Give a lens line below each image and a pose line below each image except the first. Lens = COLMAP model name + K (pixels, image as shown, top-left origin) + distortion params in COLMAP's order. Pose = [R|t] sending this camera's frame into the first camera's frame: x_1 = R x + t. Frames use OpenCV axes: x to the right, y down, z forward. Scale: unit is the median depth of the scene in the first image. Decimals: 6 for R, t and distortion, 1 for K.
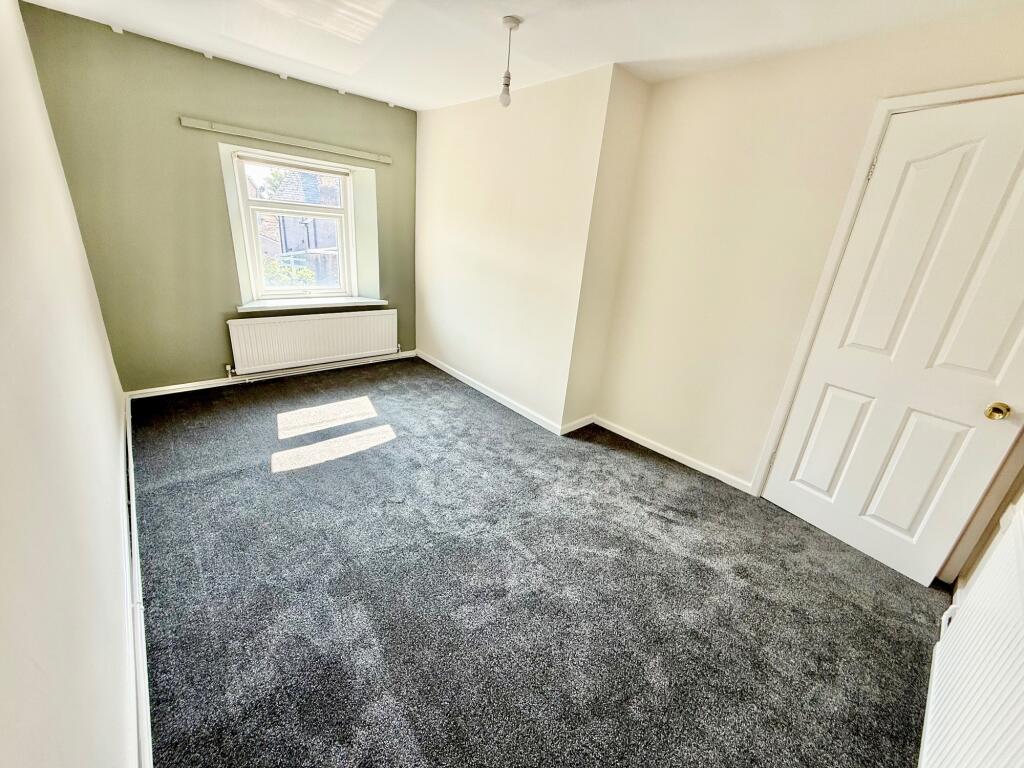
lens RADIAL K [[406.6, 0, 508.8], [0, 406.6, 382.8], [0, 0, 1]] dist [-0.000924, 0.000724]
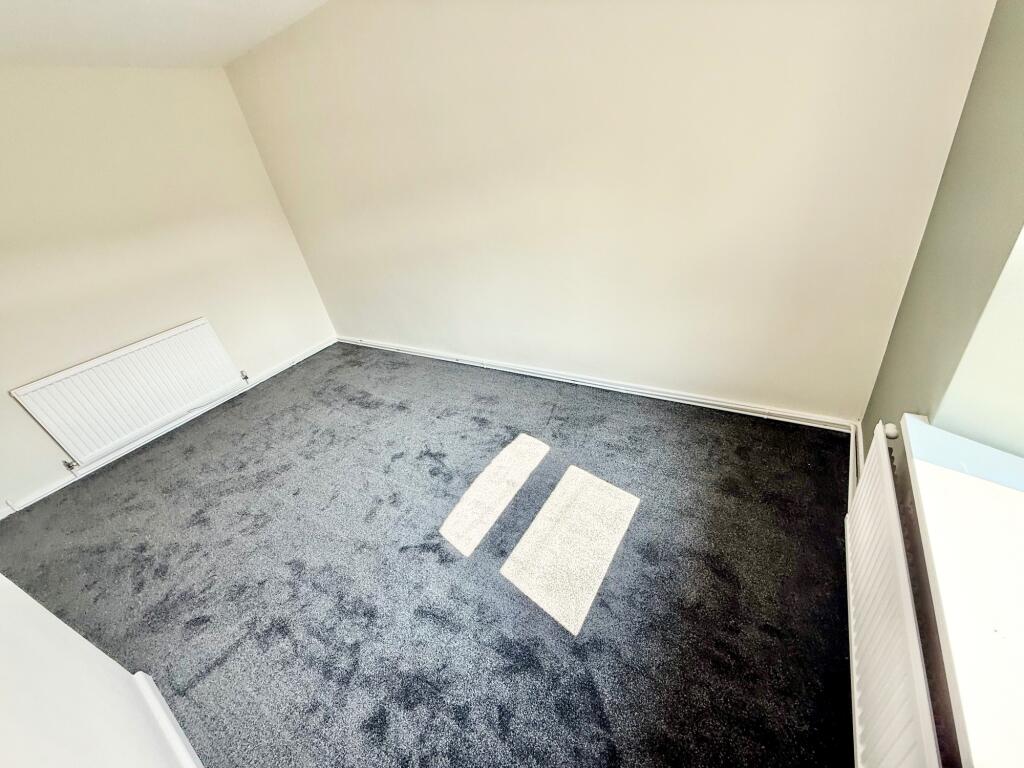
lens RADIAL K [[406.6, 0, 508.8], [0, 406.6, 382.8], [0, 0, 1]] dist [-0.000924, 0.000724]
pose [[-0.963620, 0.214327, -0.159691, -0.306025], [0.017560, 0.646948, 0.762332, -0.507352], [0.266700, 0.731794, -0.627176, 1.176620]]
